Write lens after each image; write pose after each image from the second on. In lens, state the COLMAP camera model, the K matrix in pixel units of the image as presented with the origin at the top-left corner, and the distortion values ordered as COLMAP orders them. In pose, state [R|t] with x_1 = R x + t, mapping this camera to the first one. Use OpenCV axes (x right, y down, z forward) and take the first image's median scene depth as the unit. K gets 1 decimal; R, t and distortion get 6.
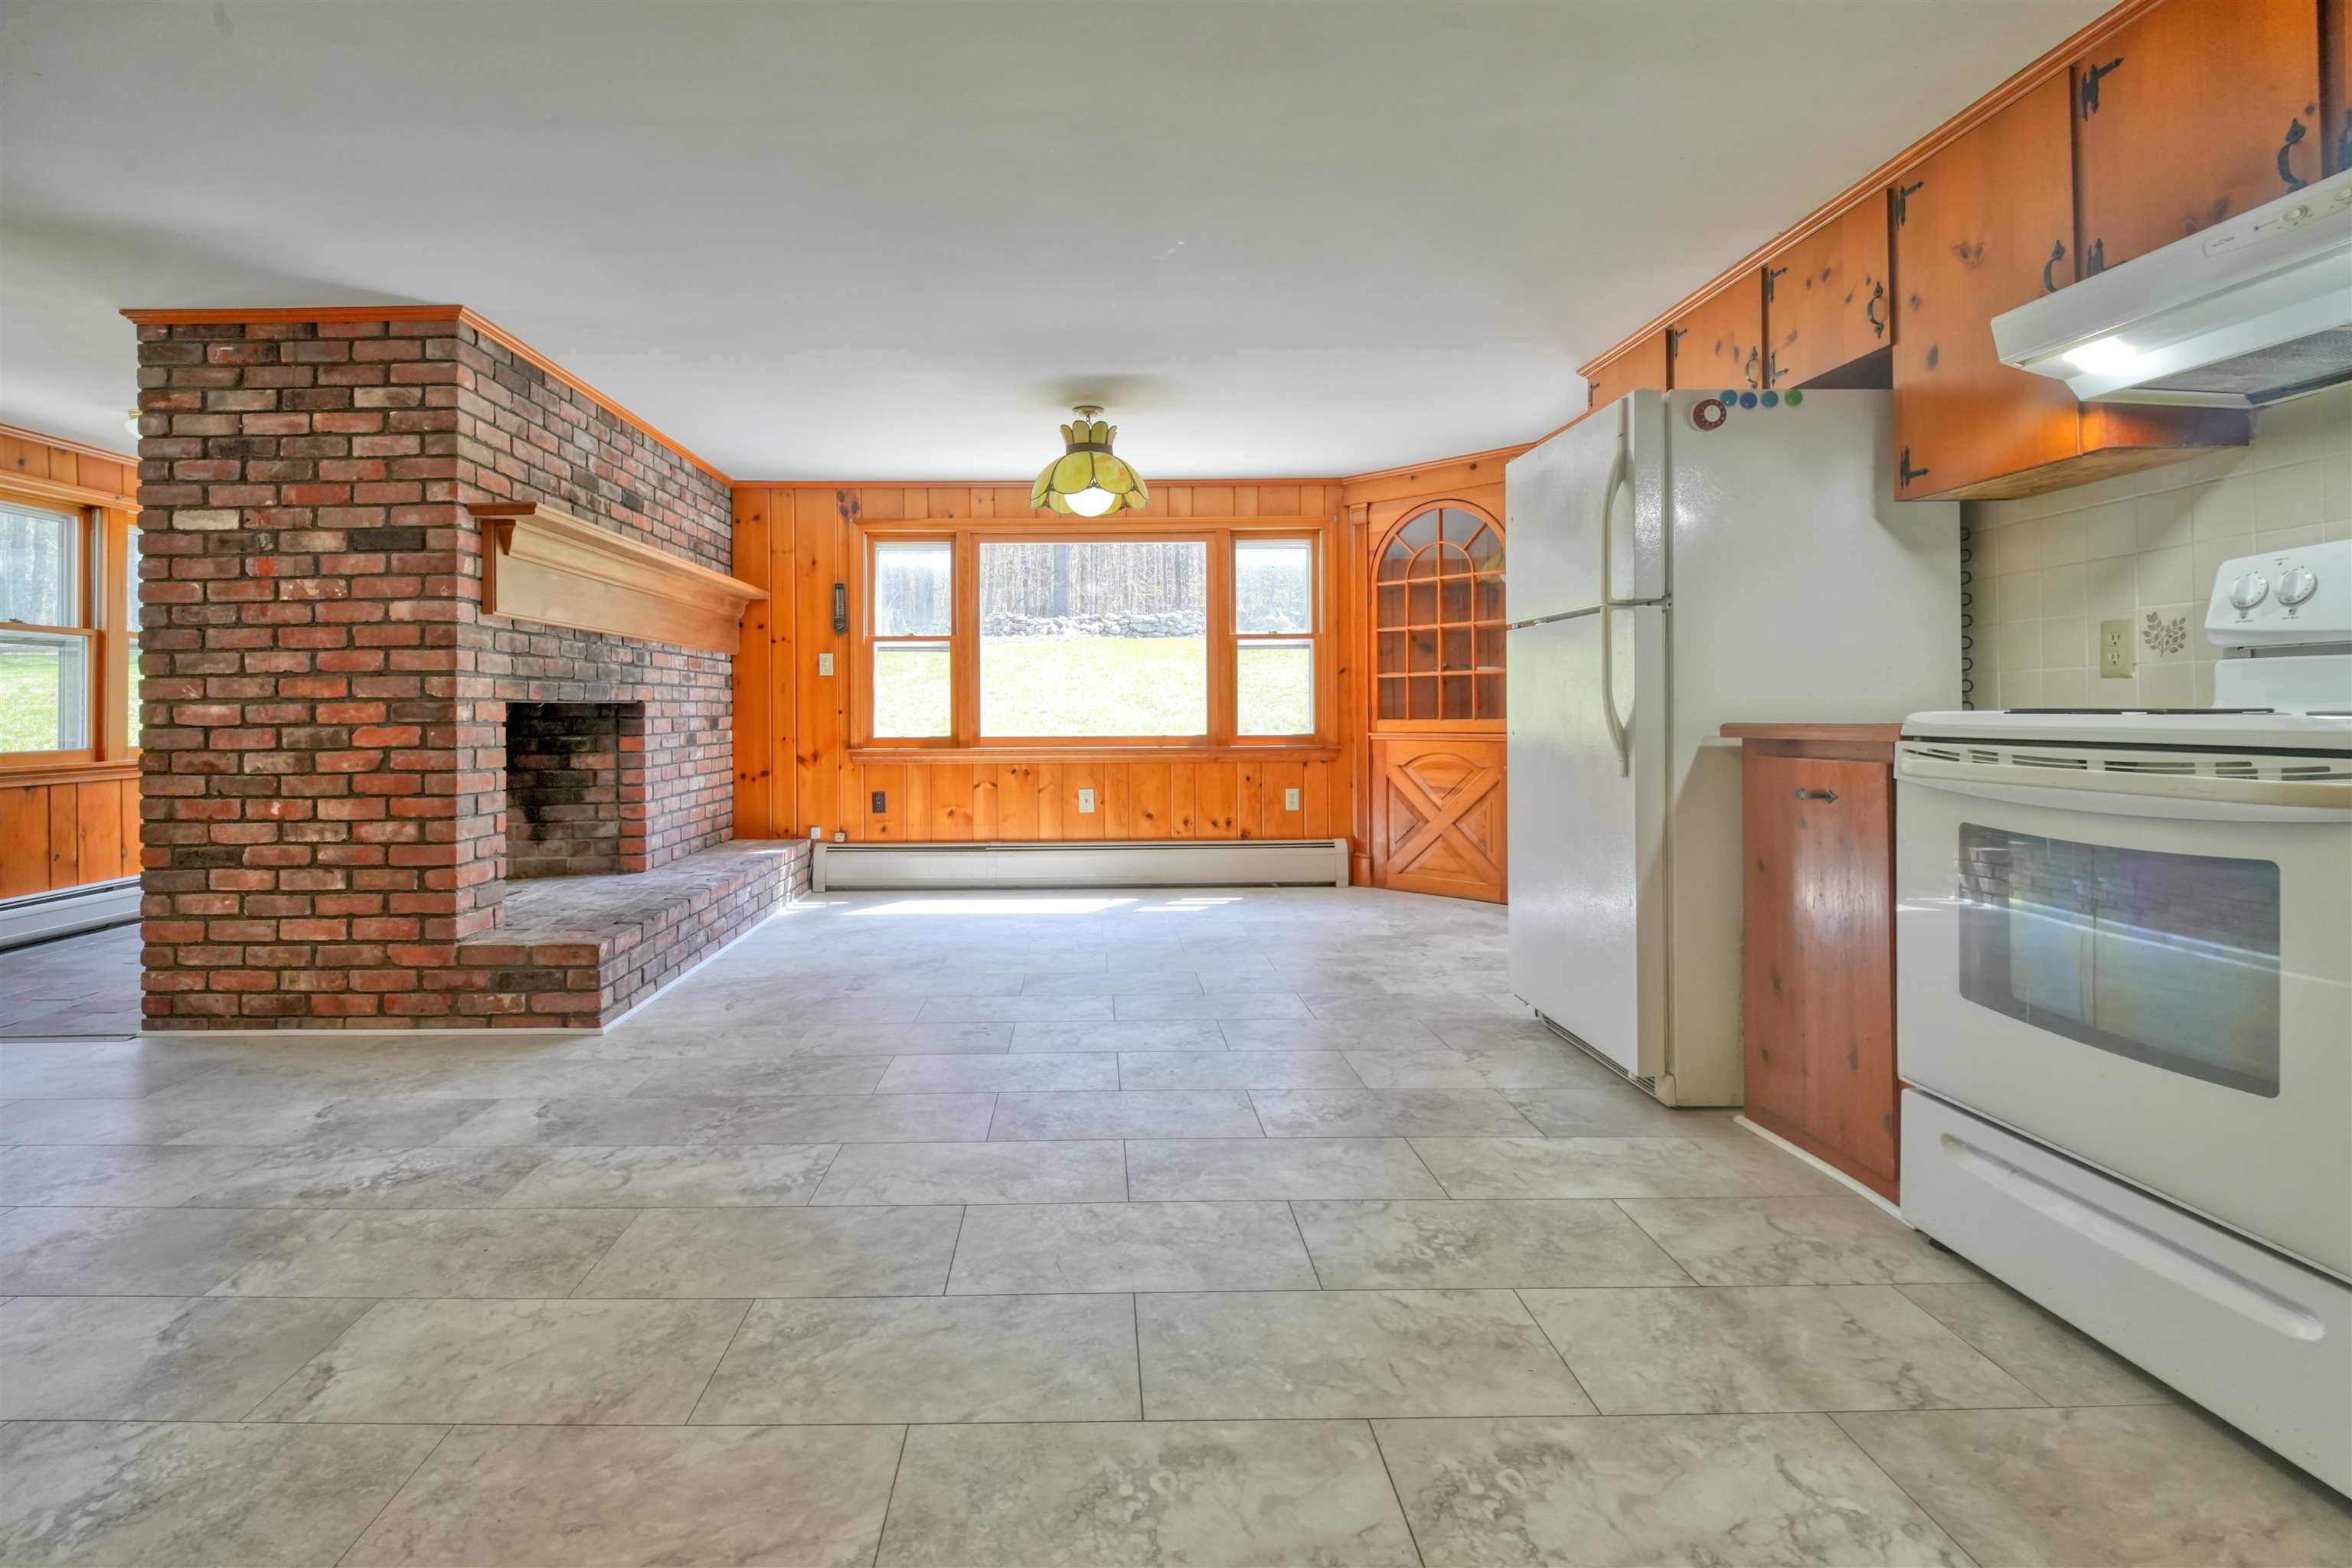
lens RADIAL K [[1080.8, 0, 1074.6], [0, 1080.8, 702.5], [0, 0, 1]] dist [-0.017311, -0.000184]
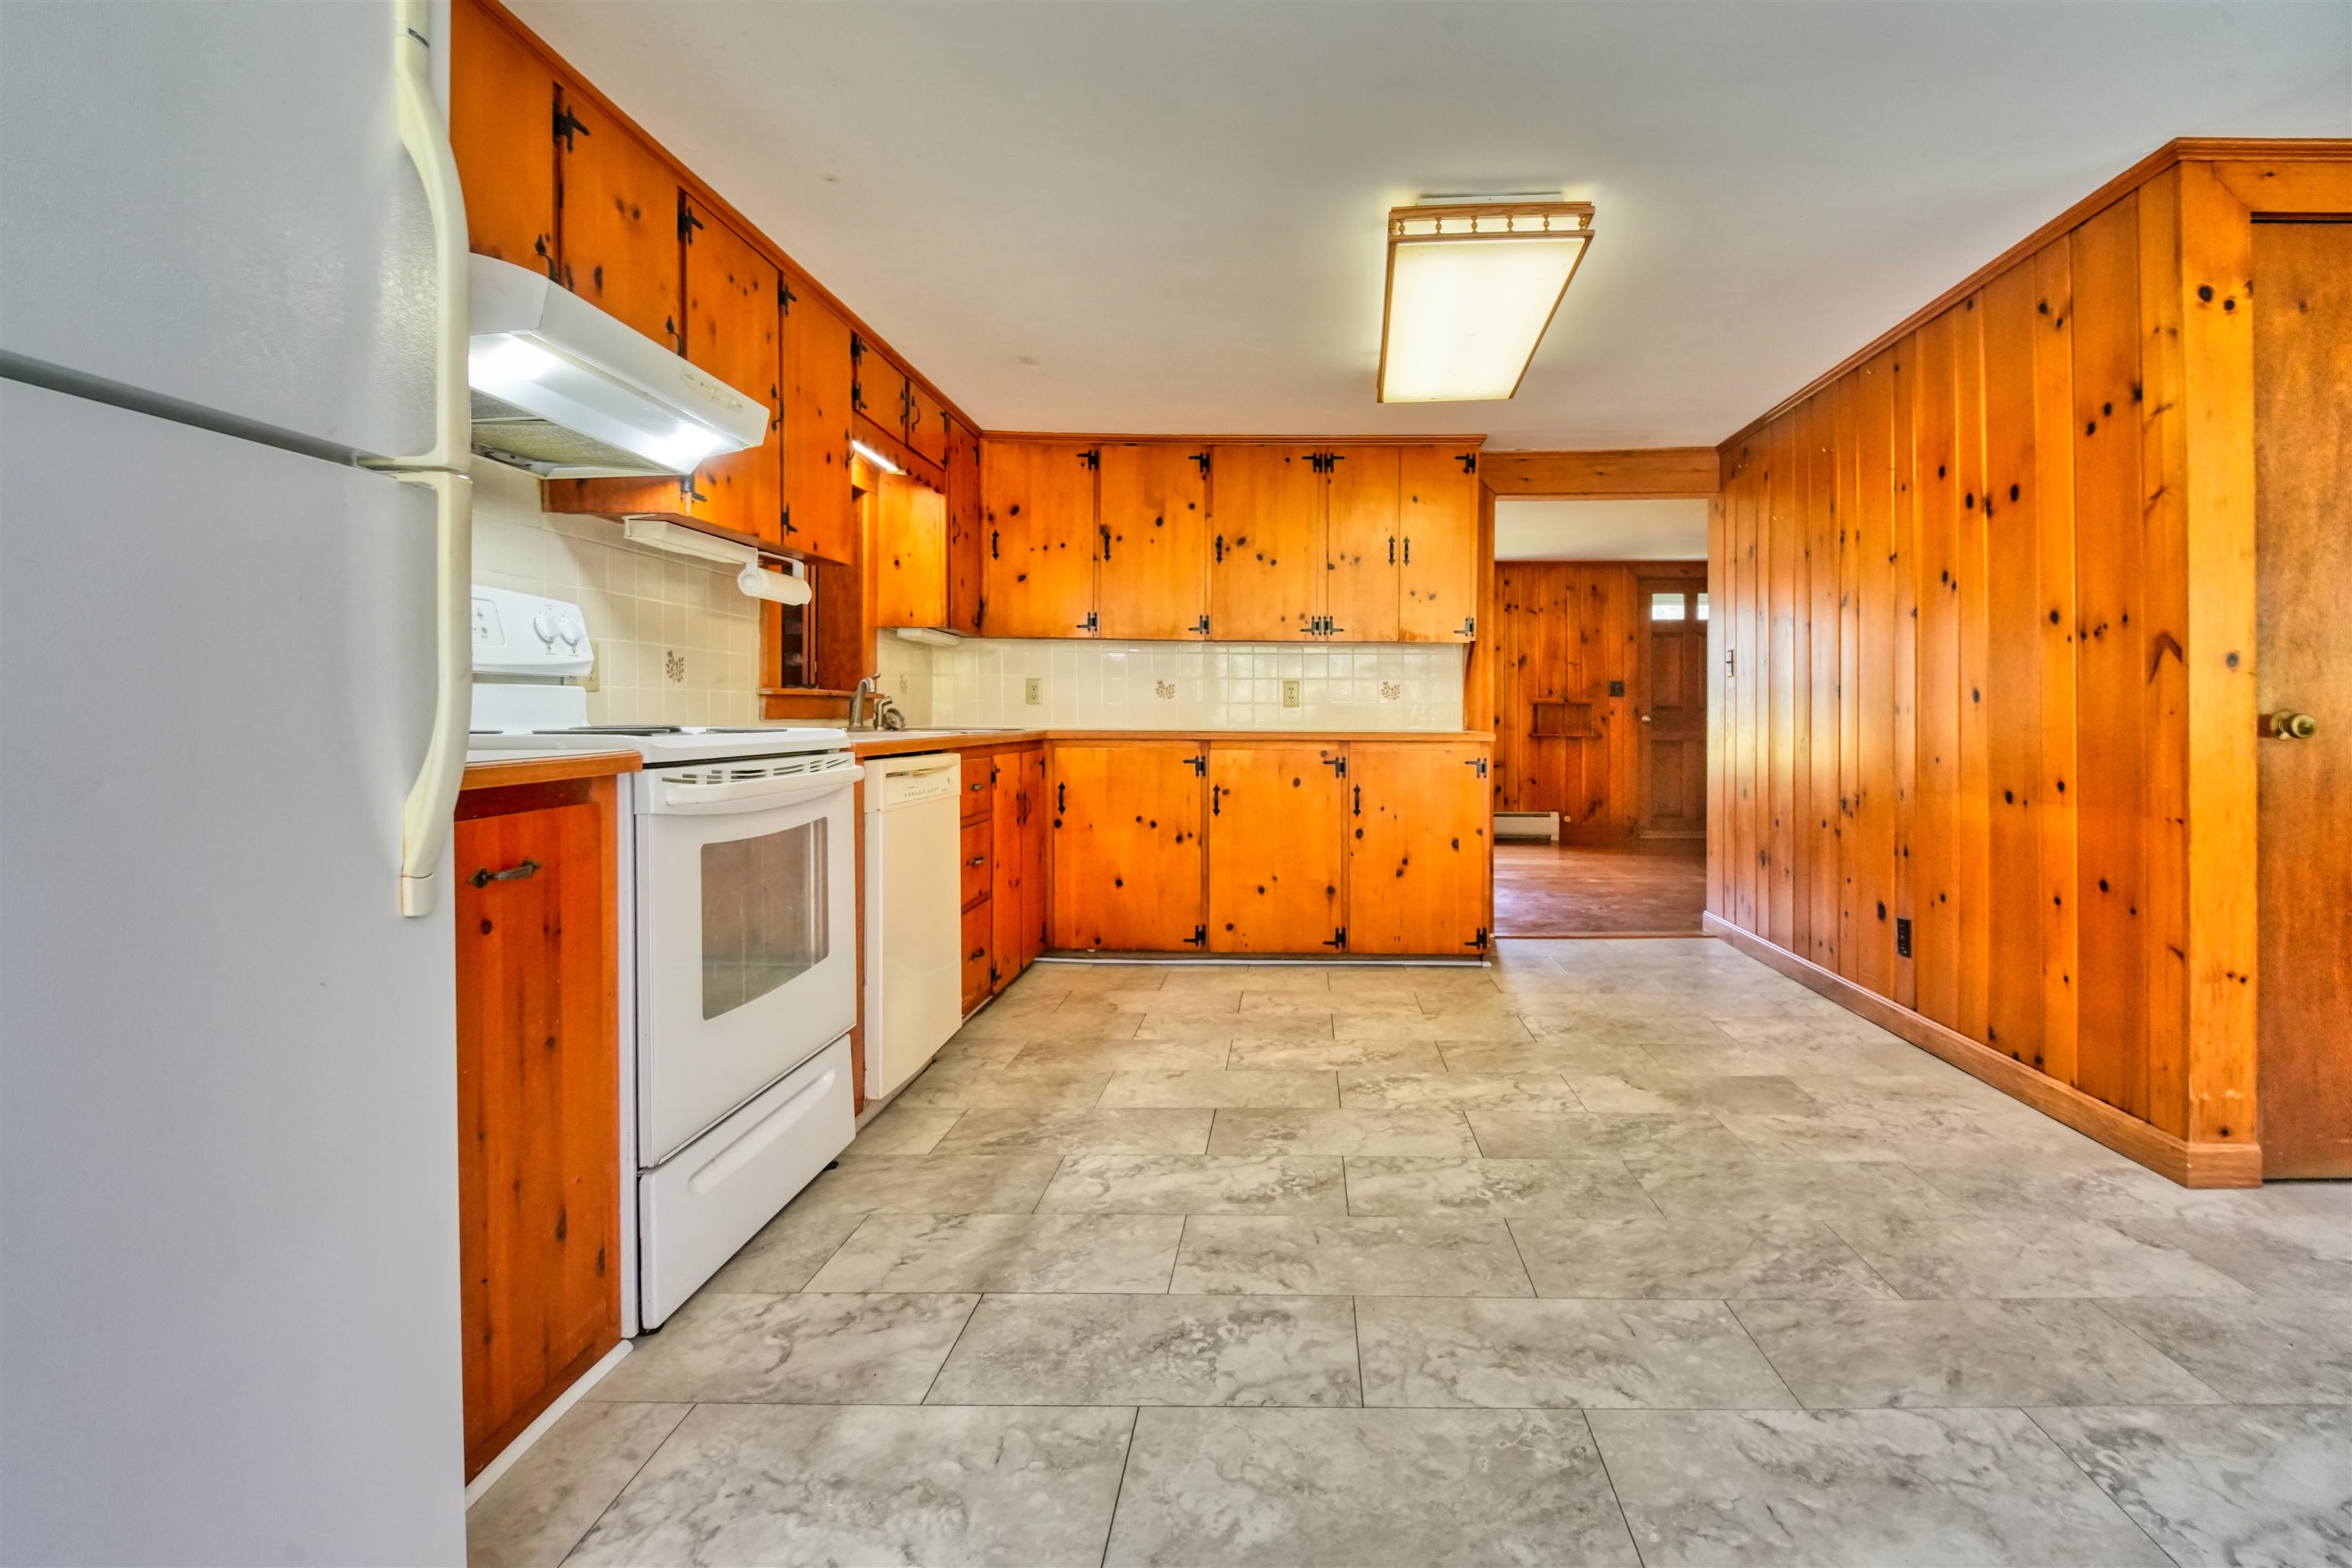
lens RADIAL K [[1115.4, 0, 1312.4], [0, 1115.4, 716.5], [0, 0, 1]] dist [-0.013736, -0.000233]
pose [[-0.999712, 0.005592, -0.023319, 0.153942], [0.005665, 0.999979, -0.003050, -0.000689], [0.023301, -0.003182, -0.999723, 1.089365]]
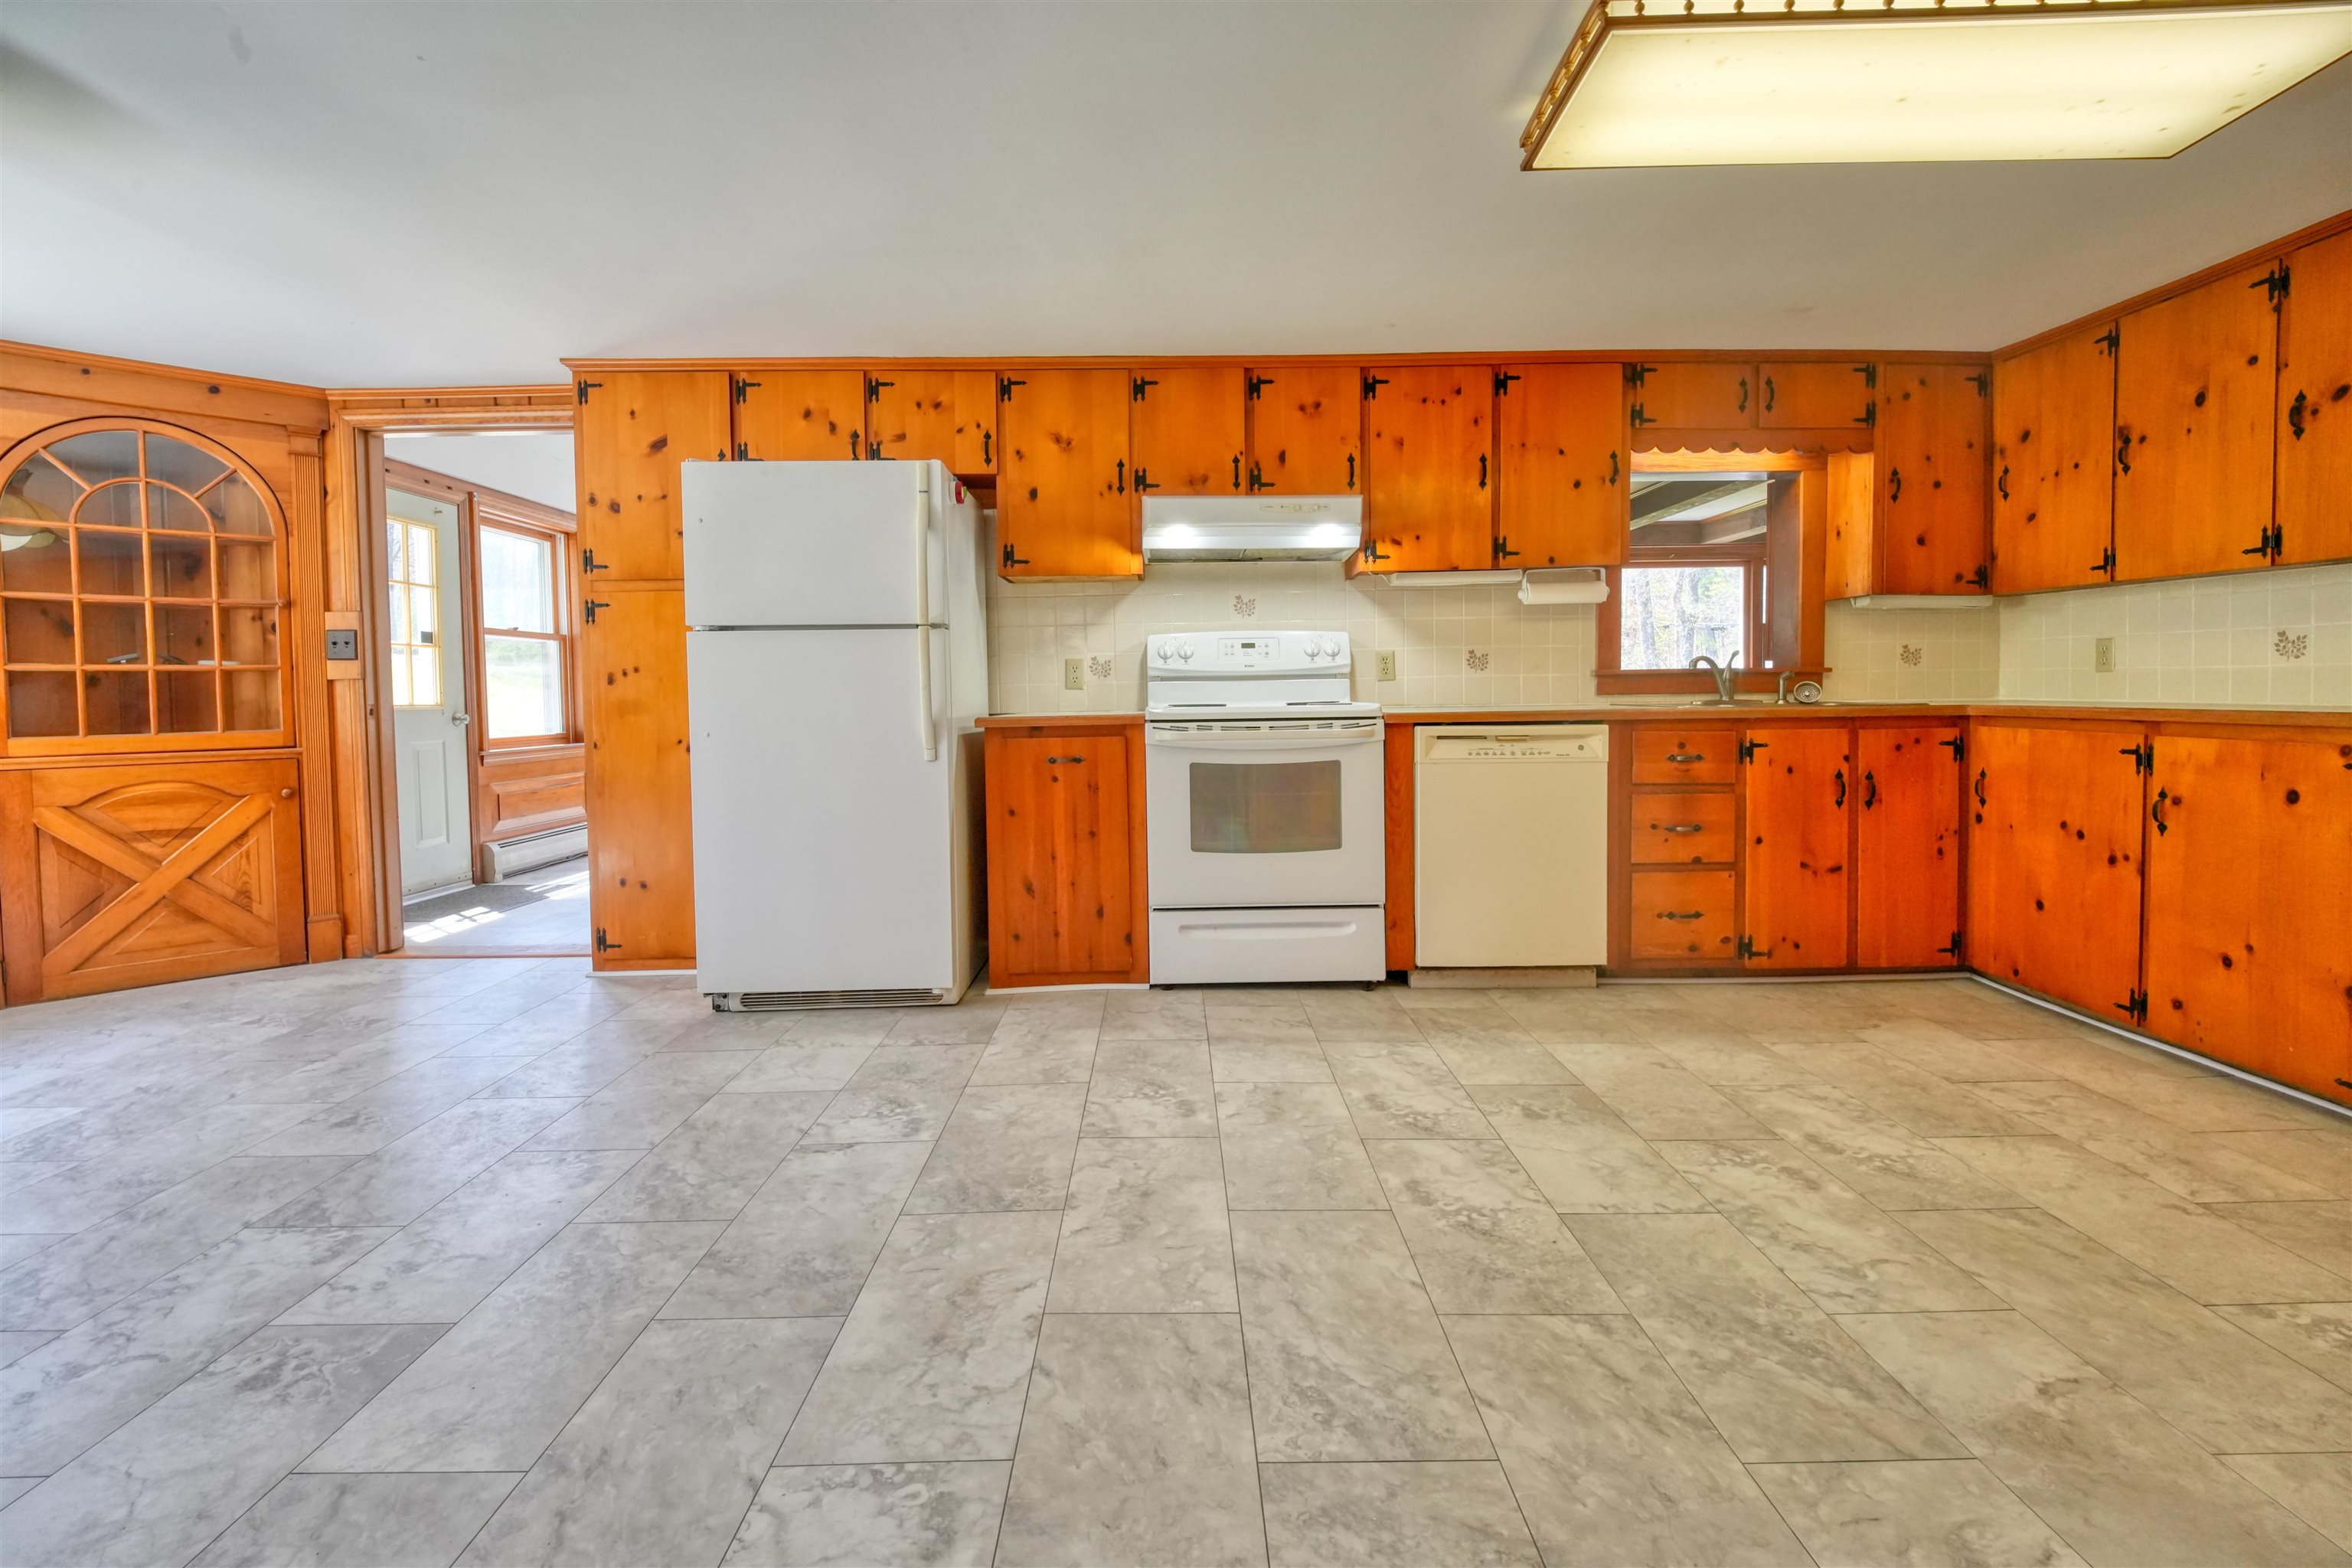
lens RADIAL K [[1014.2, 0, 1175.5], [0, 1014.2, 732.7], [0, 0, 1]] dist [-0.001764, -0.005876]
pose [[-0.024897, -0.027254, 0.999318, -0.540885], [0.007312, 0.999597, 0.027444, 0.003111], [-0.999663, 0.007991, -0.024688, 0.572561]]
